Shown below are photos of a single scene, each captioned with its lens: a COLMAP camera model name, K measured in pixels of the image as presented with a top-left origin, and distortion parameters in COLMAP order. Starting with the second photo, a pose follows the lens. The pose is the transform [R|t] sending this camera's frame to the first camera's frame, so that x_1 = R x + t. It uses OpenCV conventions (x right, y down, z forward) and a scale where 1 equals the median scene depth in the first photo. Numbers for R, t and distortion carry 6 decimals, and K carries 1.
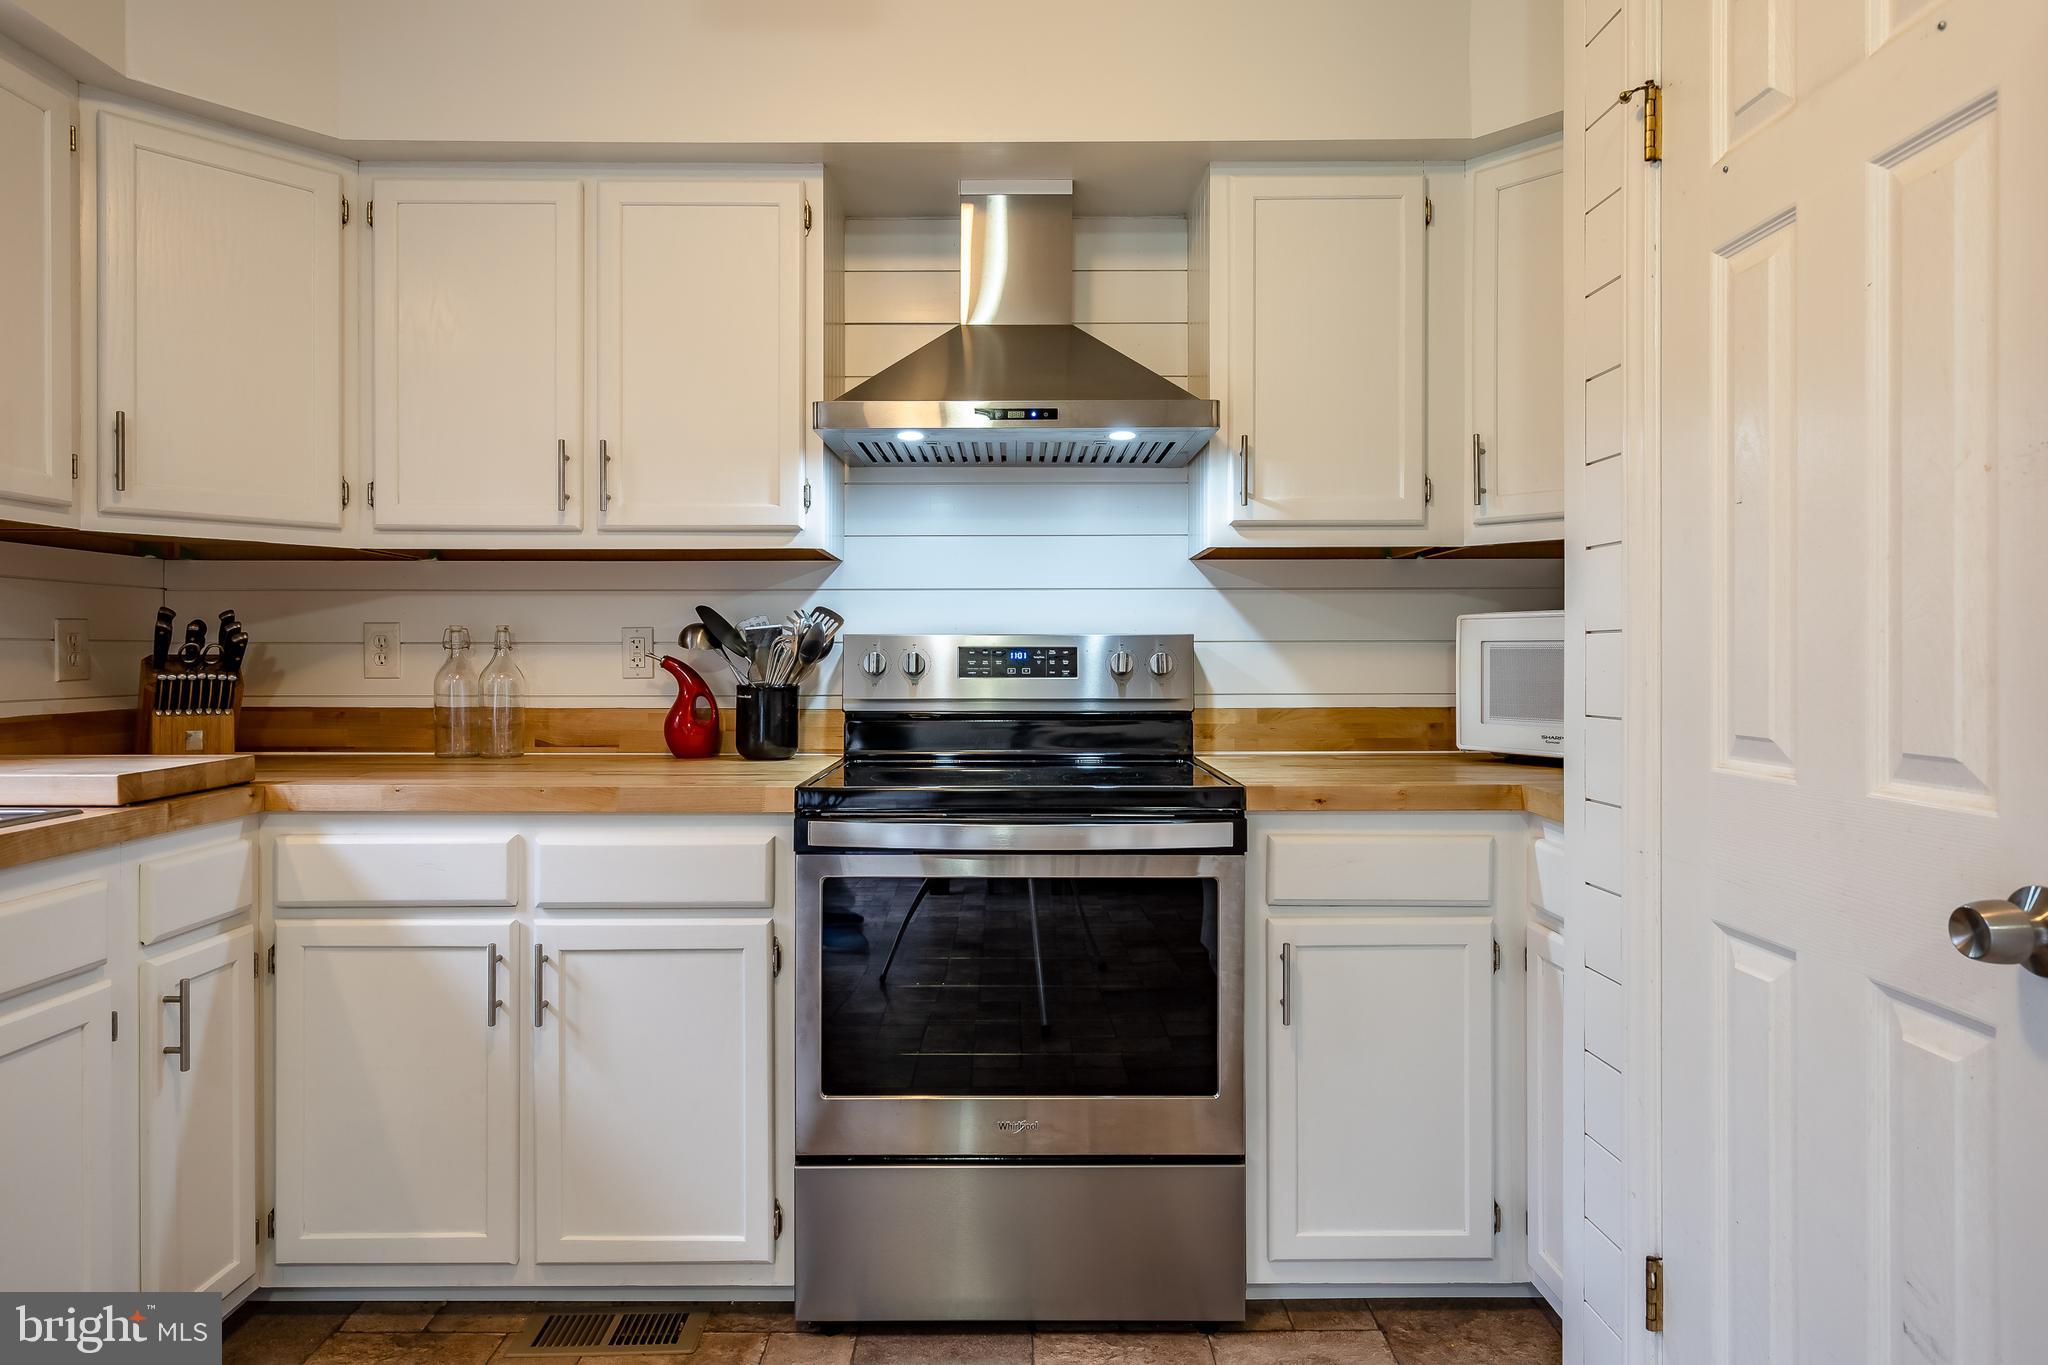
lens RADIAL K [[1160.8, 0, 1016.6], [0, 1160.8, 647.9], [0, 0, 1]] dist [-0.001986, 0.006004]
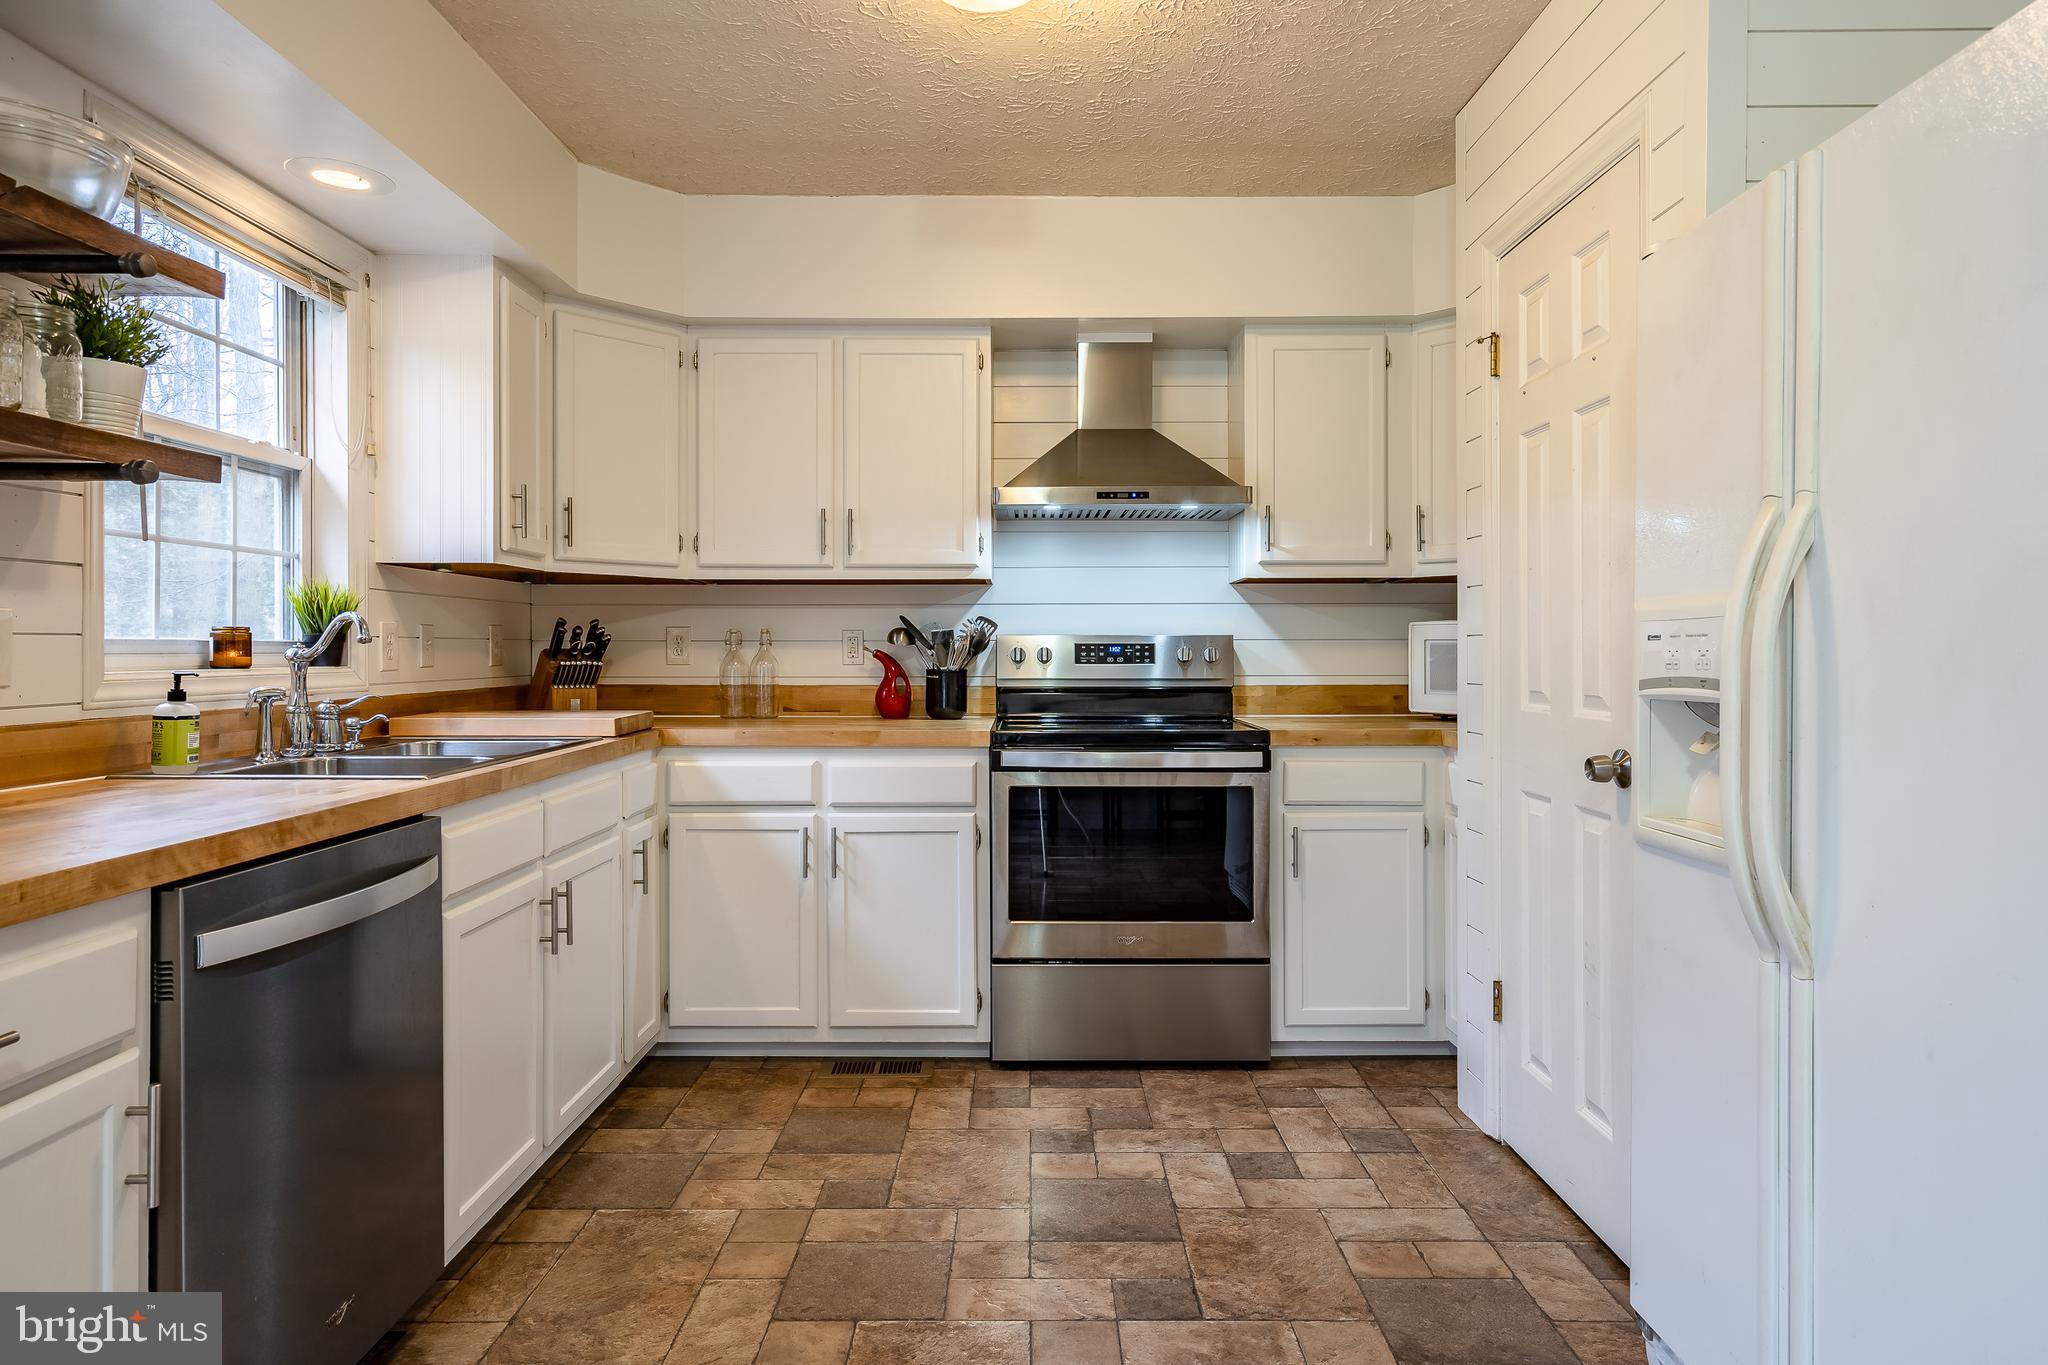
lens RADIAL K [[1160.8, 0, 1032.3], [0, 1160.8, 639.7], [0, 0, 1]] dist [-0.001986, 0.006004]
pose [[0.999997, -0.000841, 0.002346, -0.133981], [0.000846, 0.999997, -0.002085, -0.003001], [-0.002344, 0.002087, 0.999995, -0.600194]]
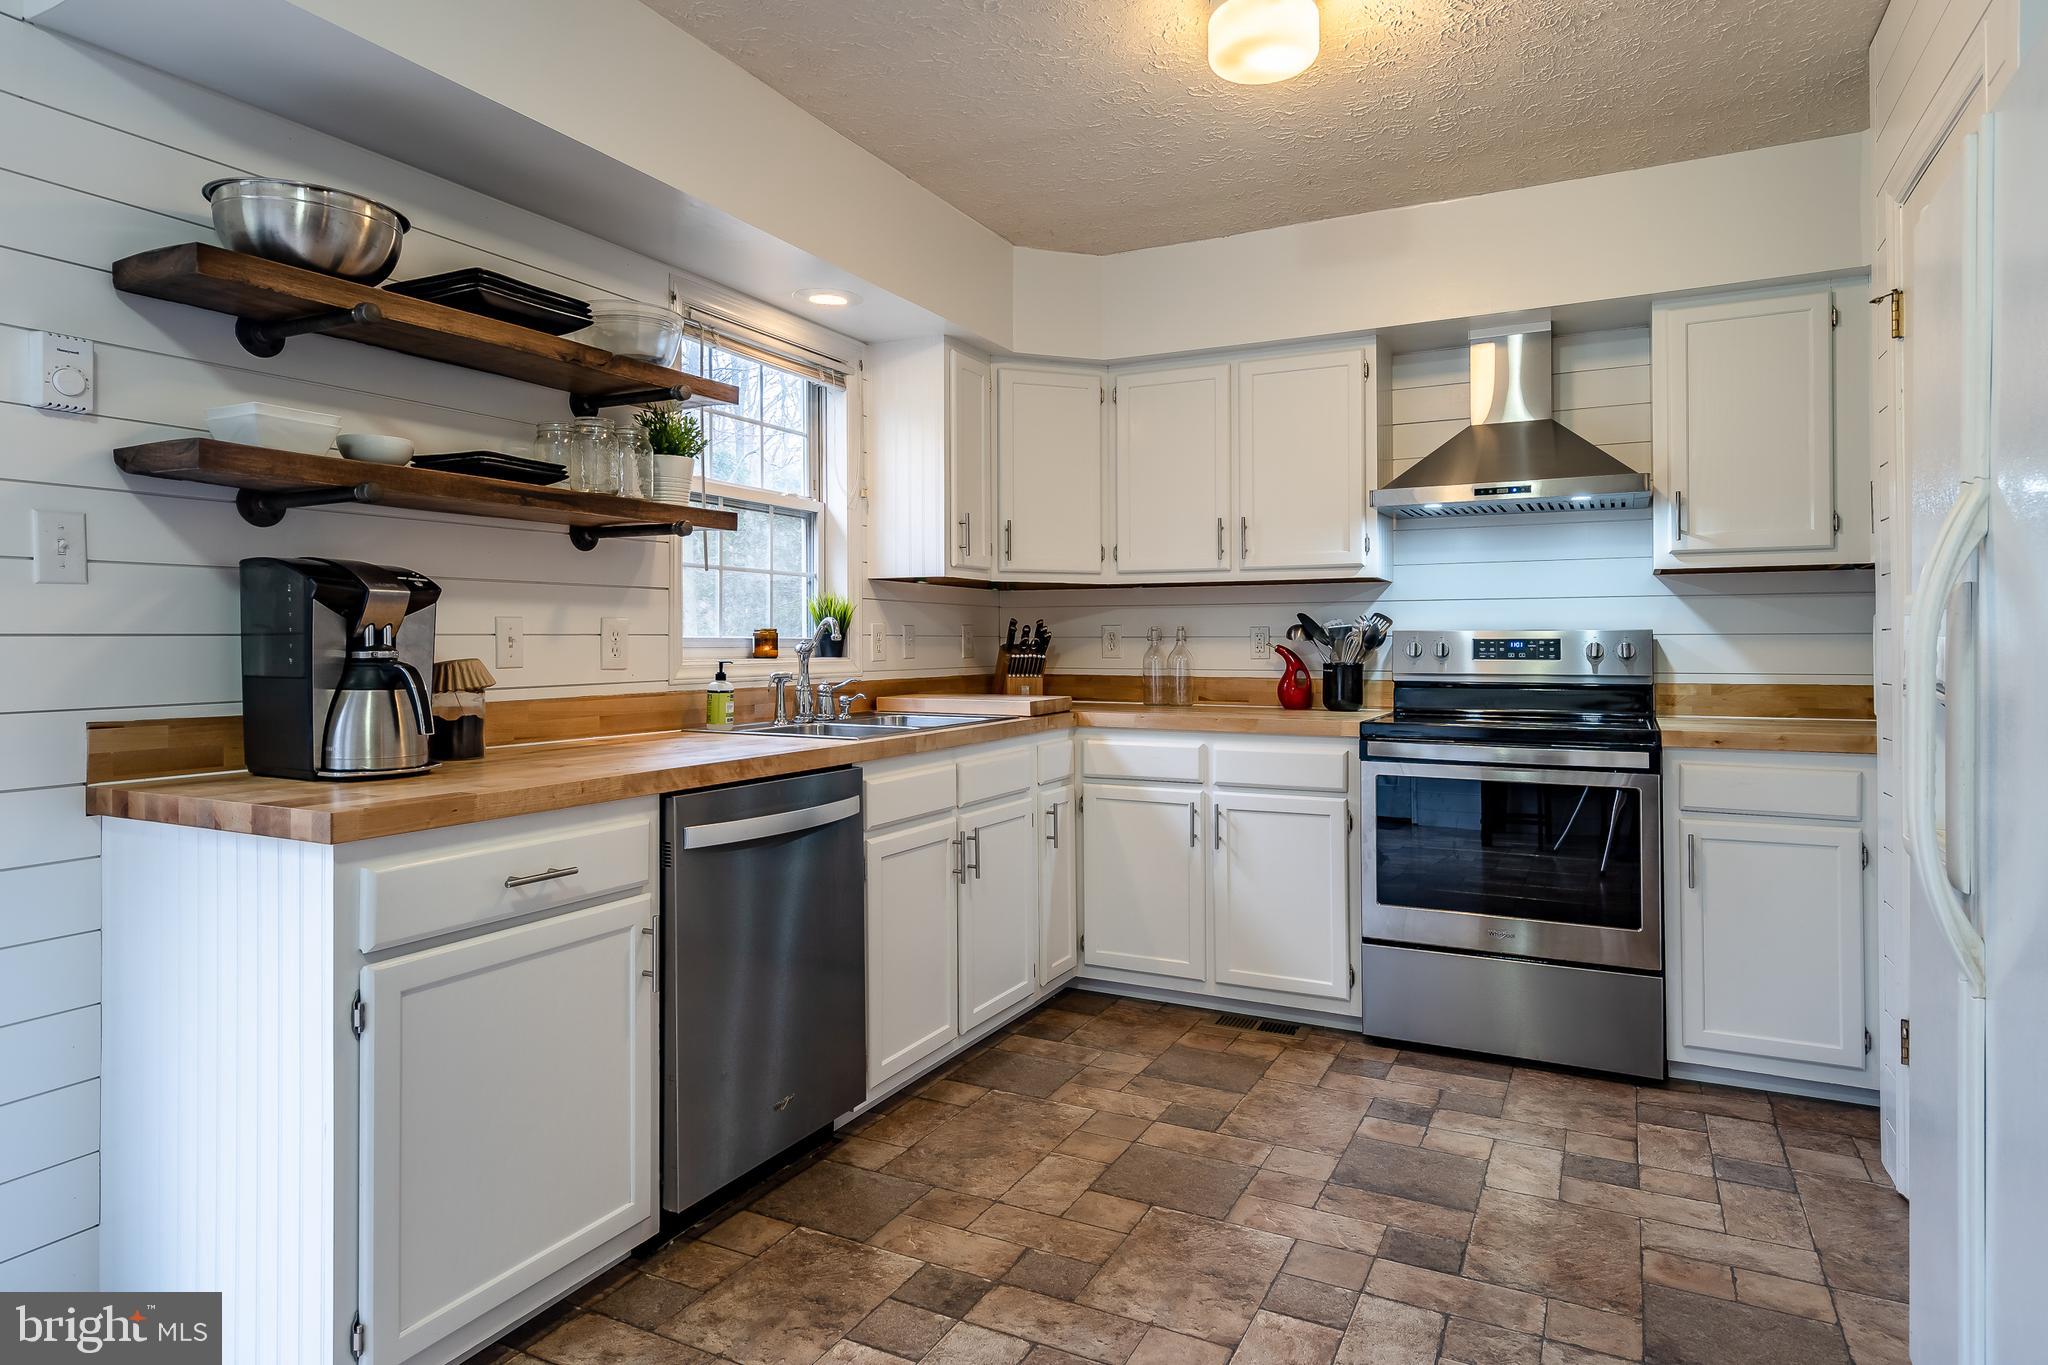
lens RADIAL K [[1160.8, 0, 1031.9], [0, 1160.8, 630.0], [0, 0, 1]] dist [-0.001986, 0.006004]
pose [[0.891949, -0.006370, -0.452092, 0.148009], [0.003555, 0.999969, -0.007076, -0.004409], [0.452123, 0.004704, 0.891943, -0.725507]]
